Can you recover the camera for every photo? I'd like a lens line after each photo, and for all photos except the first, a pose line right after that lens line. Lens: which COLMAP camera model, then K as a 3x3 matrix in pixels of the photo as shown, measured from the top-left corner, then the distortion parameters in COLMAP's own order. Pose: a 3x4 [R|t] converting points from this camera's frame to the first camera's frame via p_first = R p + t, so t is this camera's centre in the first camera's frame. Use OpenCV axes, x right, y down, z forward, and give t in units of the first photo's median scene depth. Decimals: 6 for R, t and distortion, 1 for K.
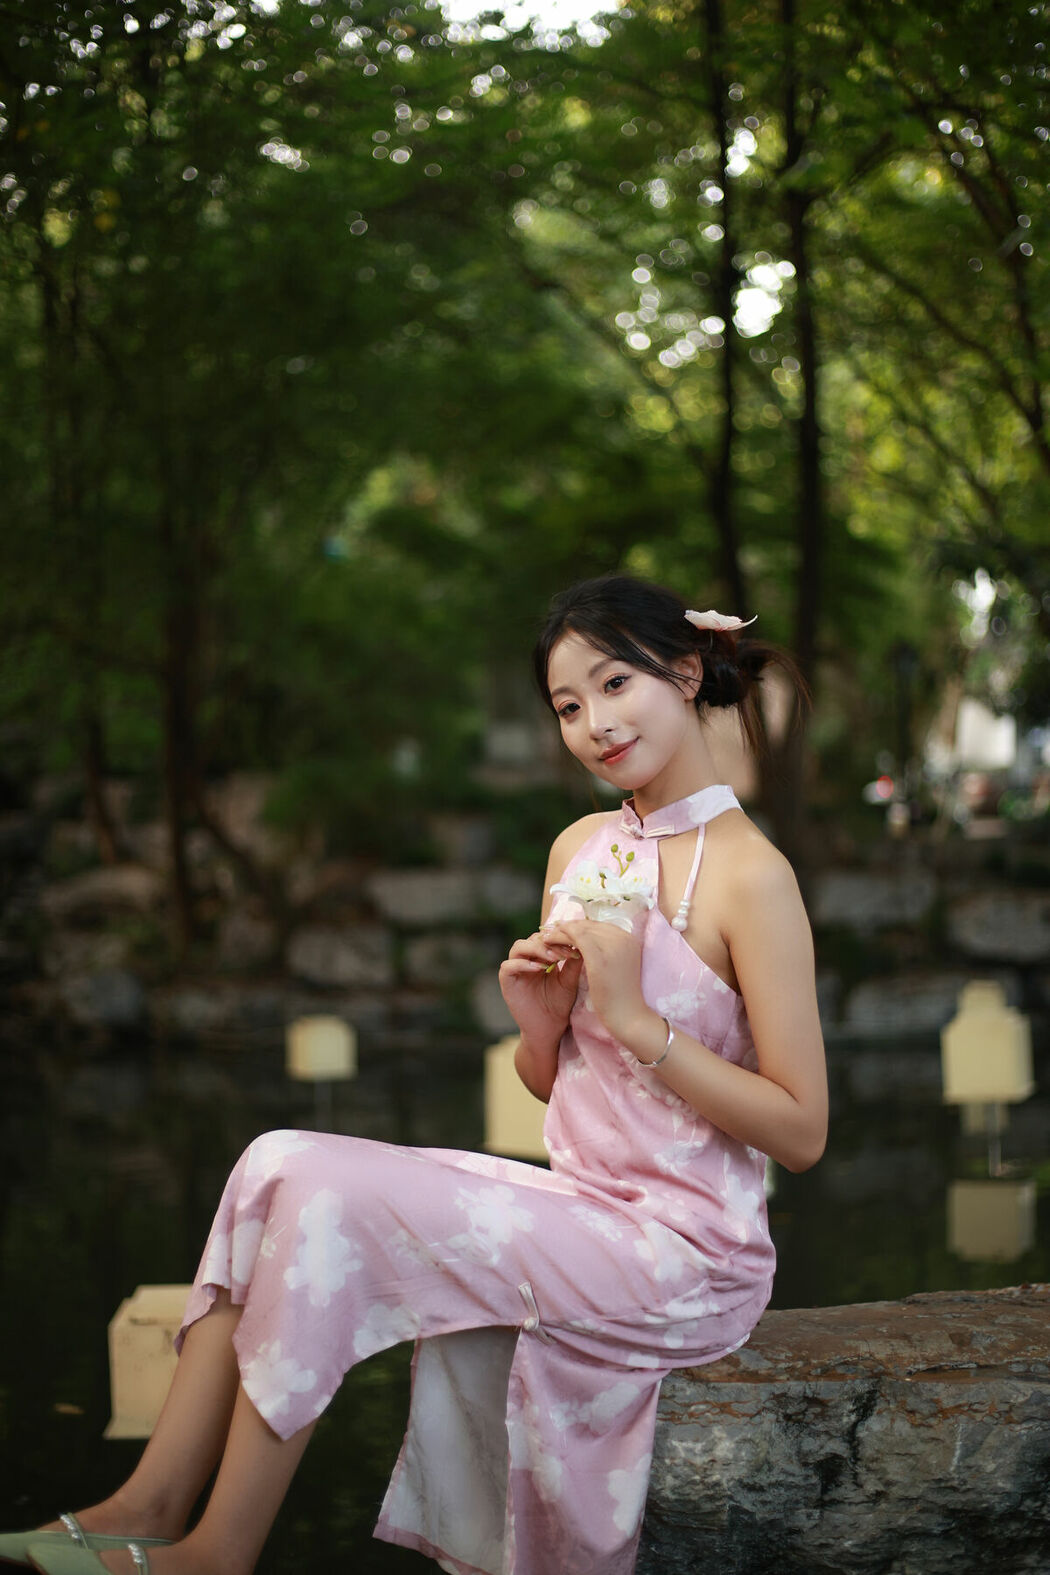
lens RADIAL K [[2290.7, 0, 516.3], [0, 2290.7, 791.5], [0, 0, 1]] dist [-0.121341, -0.005379]
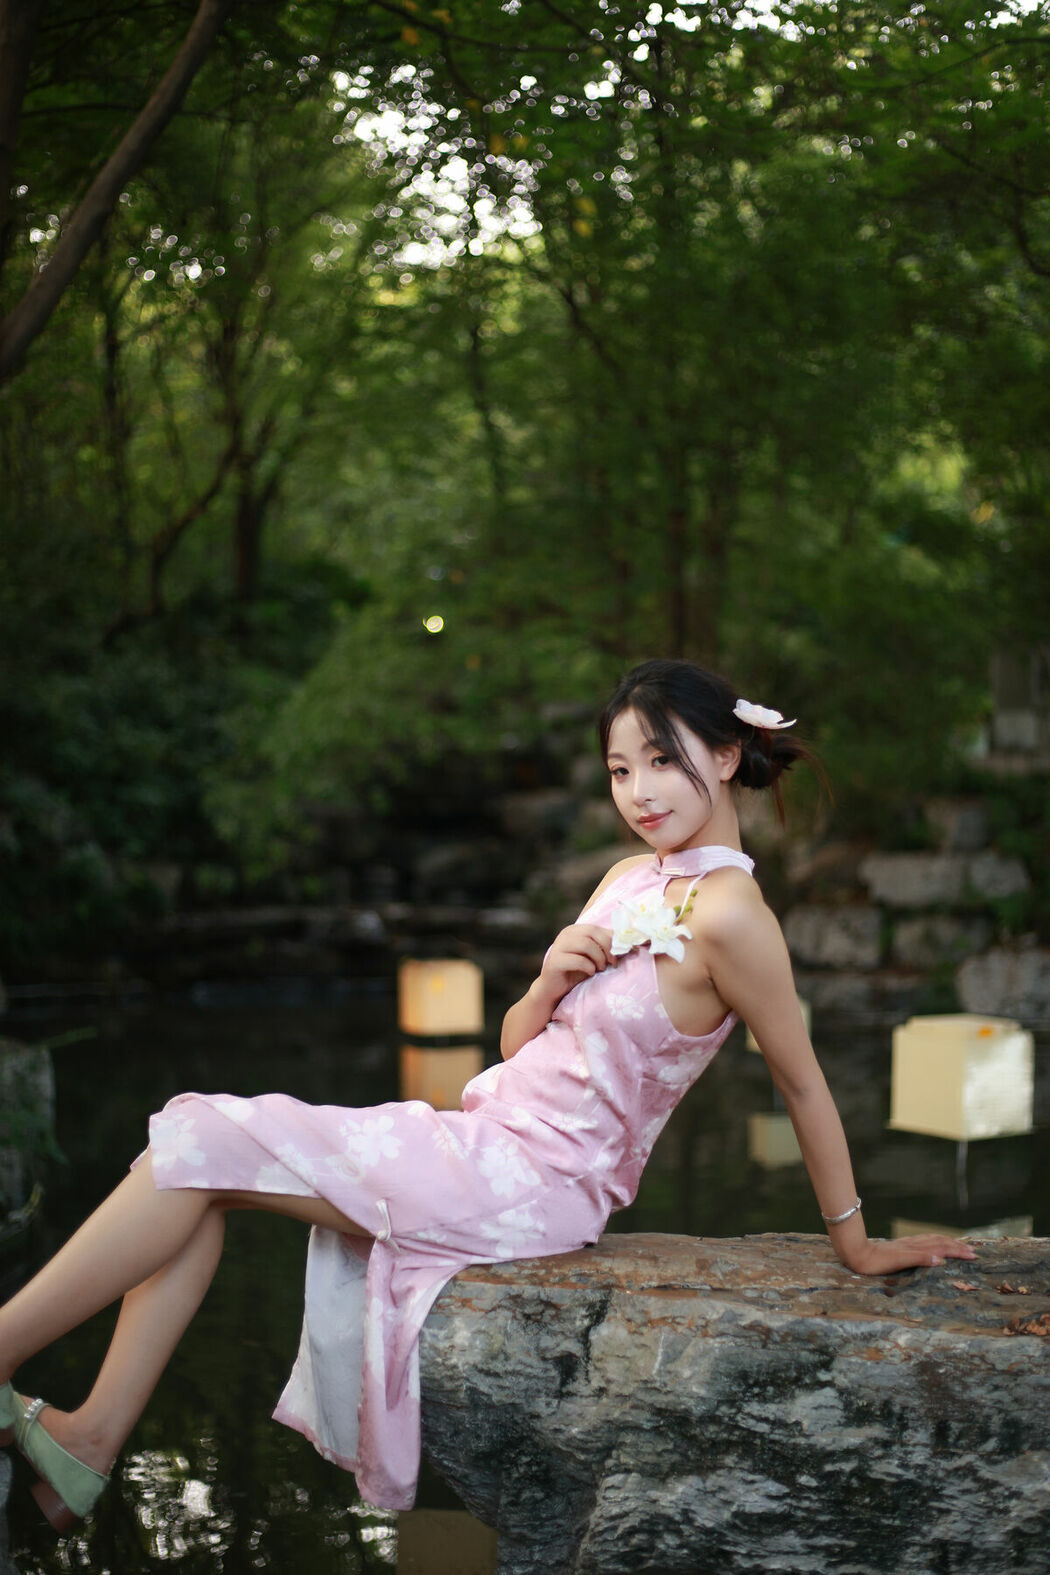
lens RADIAL K [[2267.3, 0, 529.8], [0, 2267.3, 784.4], [0, 0, 1]] dist [-0.102498, -0.062355]
pose [[0.966773, 0.015092, -0.255189, 0.415979], [-0.013846, 0.999882, 0.006678, -0.005543], [0.255260, -0.002923, 0.966868, -0.121745]]
